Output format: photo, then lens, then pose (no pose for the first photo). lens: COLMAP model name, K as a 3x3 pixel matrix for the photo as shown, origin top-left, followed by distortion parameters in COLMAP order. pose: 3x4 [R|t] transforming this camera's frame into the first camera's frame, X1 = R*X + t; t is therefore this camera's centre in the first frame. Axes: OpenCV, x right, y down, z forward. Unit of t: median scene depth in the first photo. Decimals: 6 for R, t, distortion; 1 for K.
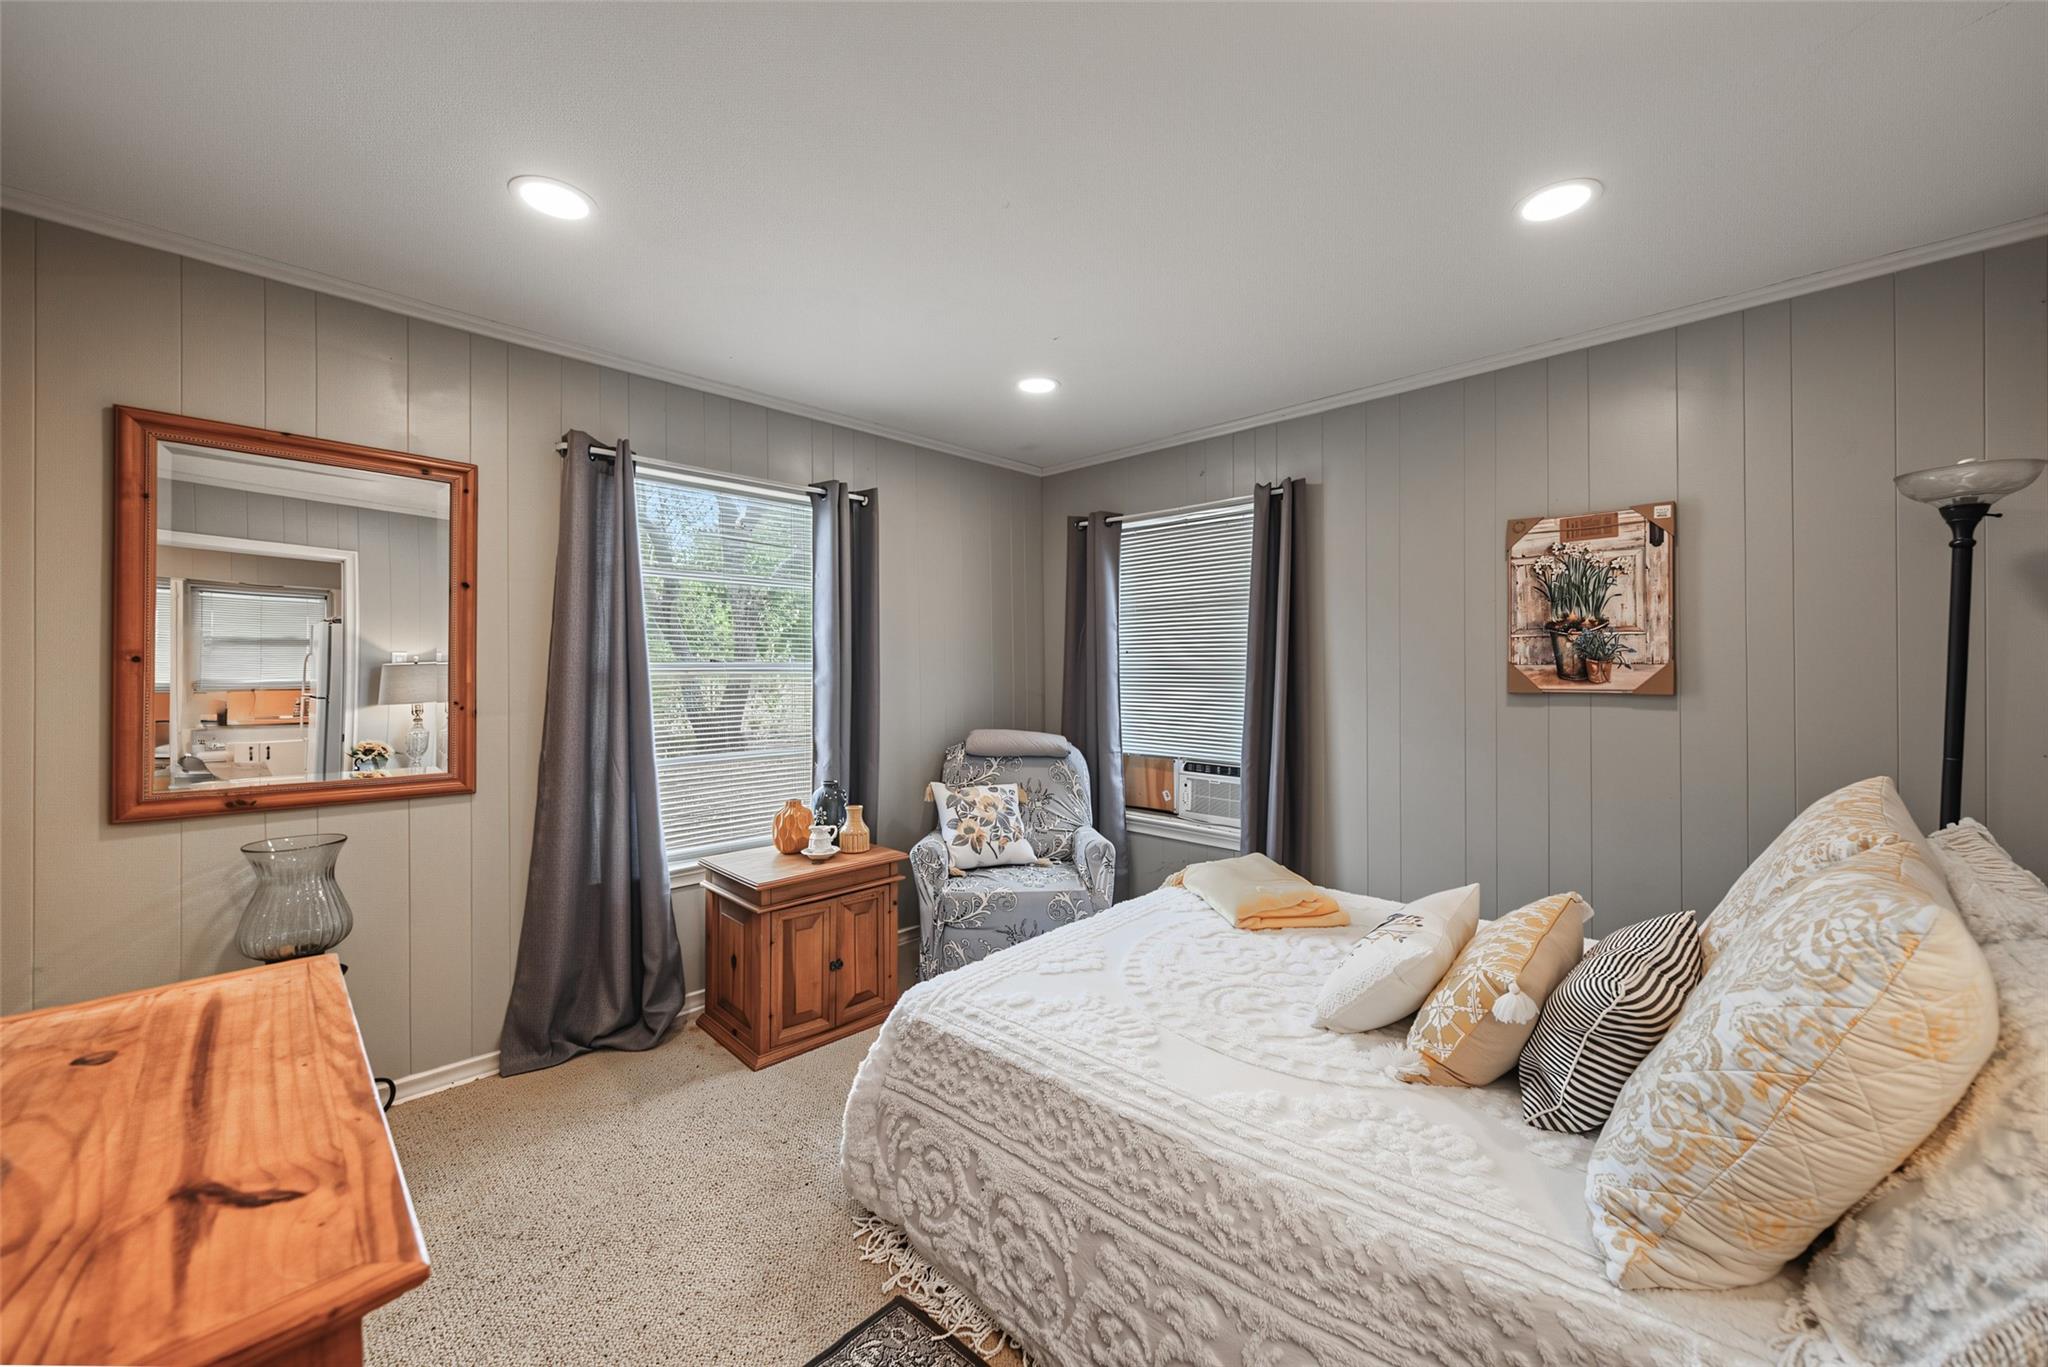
lens RADIAL K [[762.9, 0, 1042.7], [0, 762.9, 671.9], [0, 0, 1]] dist [-0.000650, 0.000698]
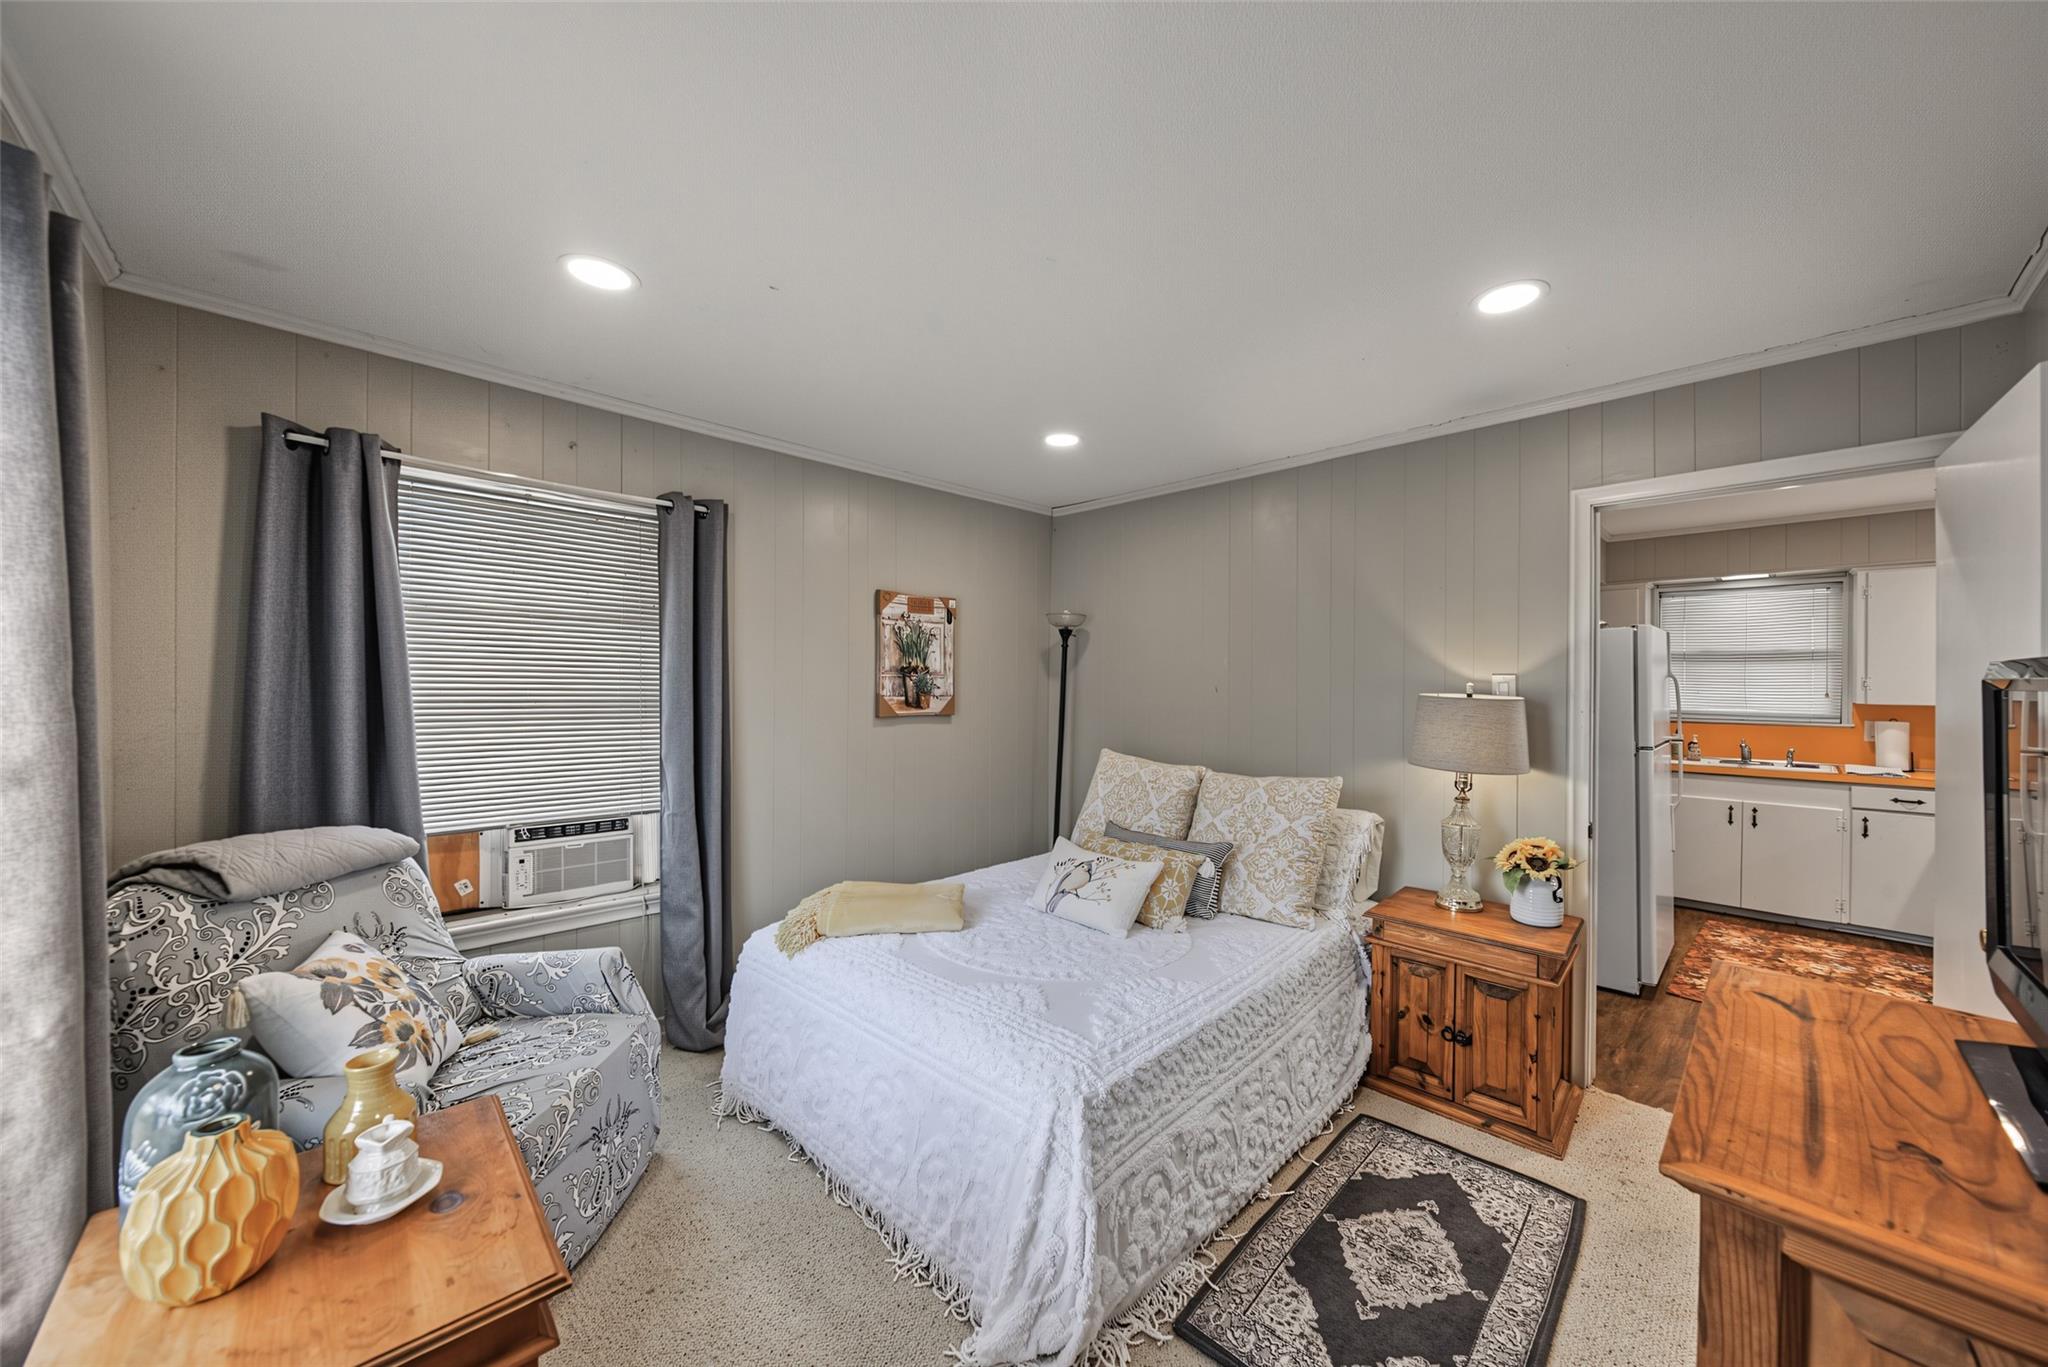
lens RADIAL K [[753.9, 0, 1042.5], [0, 753.9, 677.8], [0, 0, 1]] dist [-0.001558, 0.001245]
pose [[0.012697, 0.005530, 0.999904, -0.765281], [-0.012050, 0.999913, -0.005377, -0.041046], [-0.999847, -0.011981, 0.012762, 0.731410]]
